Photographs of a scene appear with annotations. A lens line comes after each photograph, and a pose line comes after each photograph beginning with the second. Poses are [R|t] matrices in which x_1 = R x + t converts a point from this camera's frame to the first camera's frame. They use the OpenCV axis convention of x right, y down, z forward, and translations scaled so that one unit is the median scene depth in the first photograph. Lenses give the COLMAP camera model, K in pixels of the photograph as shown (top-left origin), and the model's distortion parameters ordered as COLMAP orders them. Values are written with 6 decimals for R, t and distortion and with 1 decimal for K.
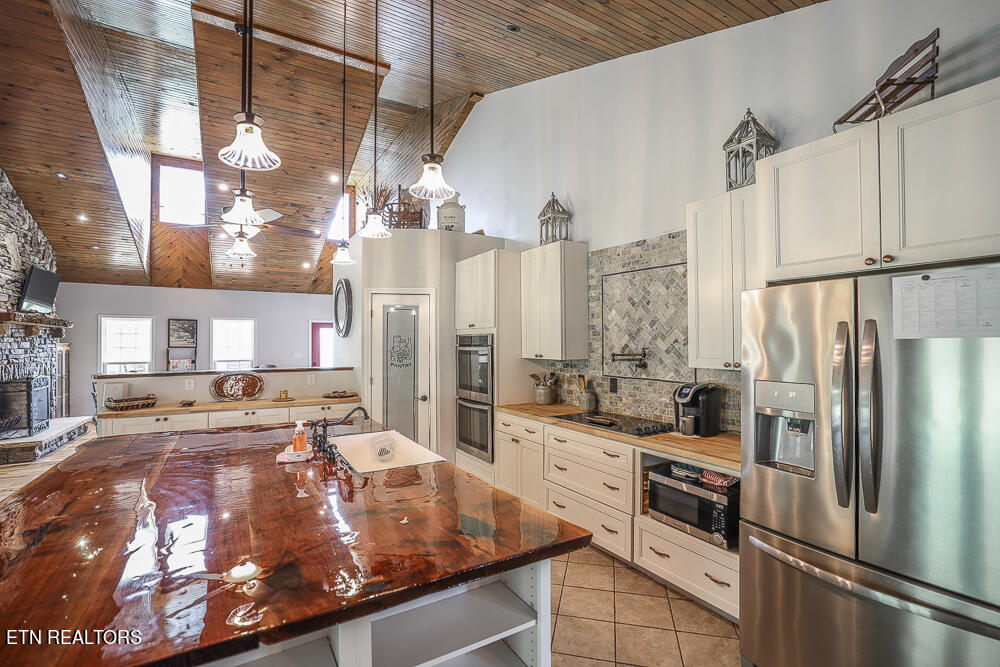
lens RADIAL K [[440.3, 0, 497.5], [0, 440.3, 338.7], [0, 0, 1]] dist [-0.009247, 0.000396]
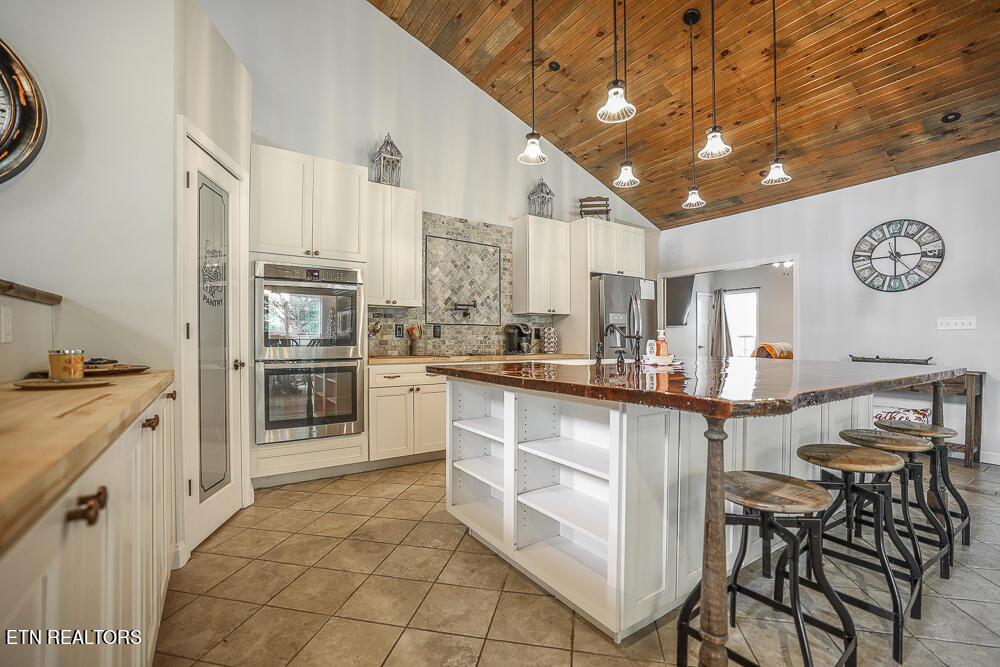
lens RADIAL K [[440.3, 0, 501.7], [0, 440.3, 336.5], [0, 0, 1]] dist [-0.009247, 0.000396]
pose [[-0.039172, 0.010599, 0.999176, -0.947627], [-0.005454, 0.999927, -0.010821, 0.135146], [-0.999218, -0.005873, -0.039112, 0.901205]]
